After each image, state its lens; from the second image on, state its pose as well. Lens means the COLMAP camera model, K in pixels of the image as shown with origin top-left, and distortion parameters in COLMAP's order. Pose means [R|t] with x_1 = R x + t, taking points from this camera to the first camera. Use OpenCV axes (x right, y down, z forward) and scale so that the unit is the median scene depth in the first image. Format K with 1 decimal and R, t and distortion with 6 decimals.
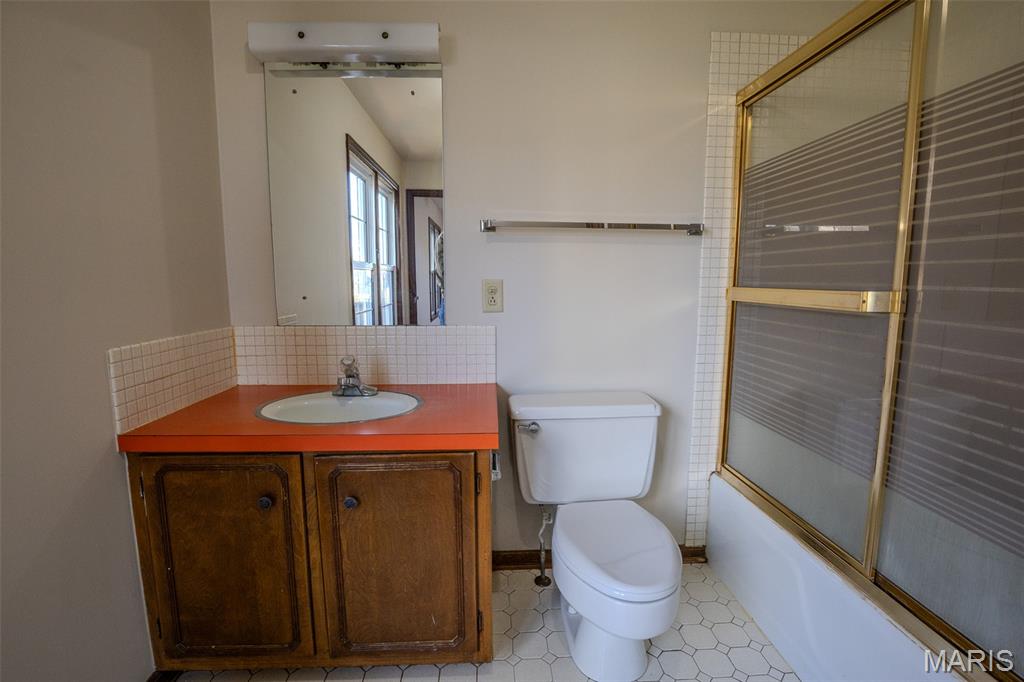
lens RADIAL K [[478.9, 0, 512.3], [0, 478.9, 343.1], [0, 0, 1]] dist [-0.027562, 0.000177]
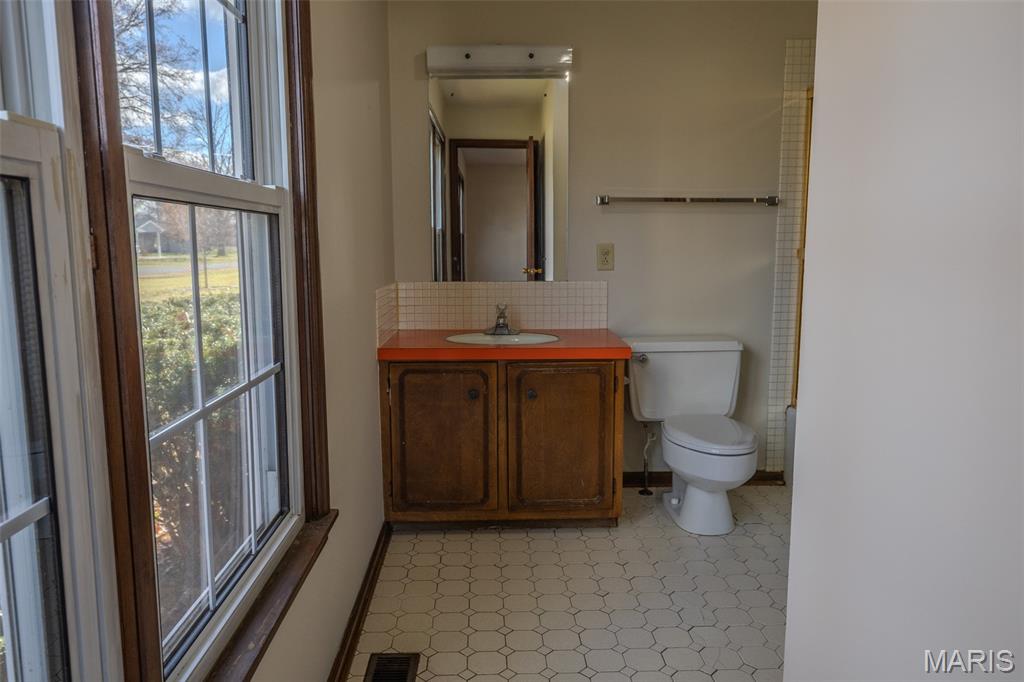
lens RADIAL K [[713.8, 0, 512.0], [0, 713.8, 341.0], [0, 0, 1]] dist [0.004272, -0.000037]
pose [[0.999797, -0.002282, -0.020034, -0.265689], [0.002343, 0.999993, 0.003044, 0.120813], [0.020027, -0.003090, 0.999795, -0.911134]]
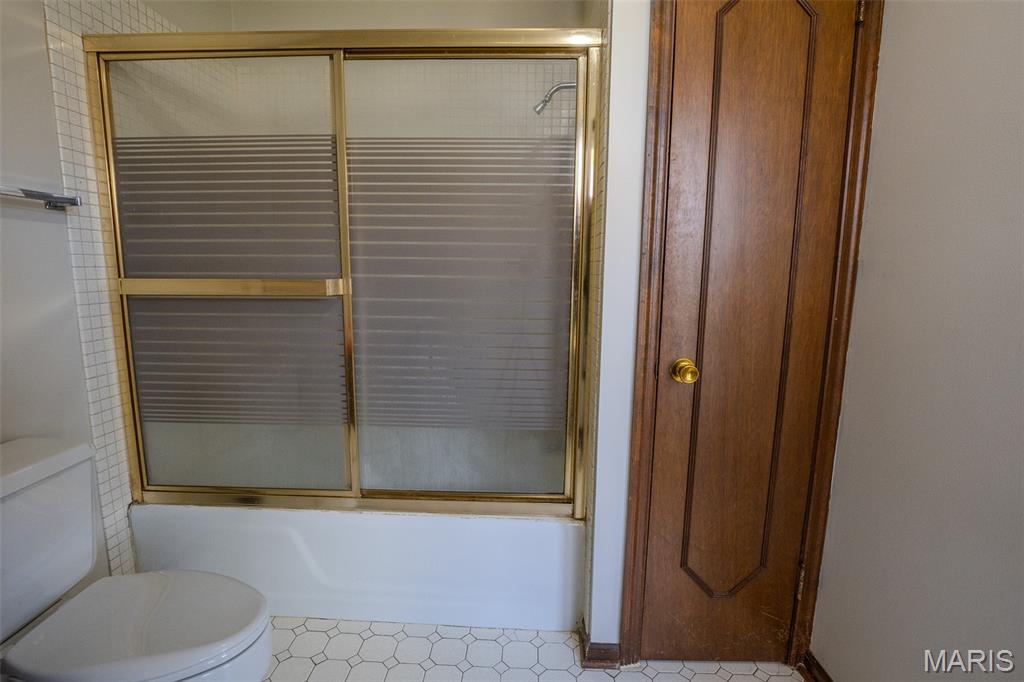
lens RADIAL K [[478.9, 0, 512.3], [0, 478.9, 343.1], [0, 0, 1]] dist [-0.027562, 0.000177]
pose [[0.099018, -0.147112, 0.984151, -0.313277], [0.122820, 0.983256, 0.134621, -0.035513], [-0.987477, 0.107544, 0.115428, 0.261304]]
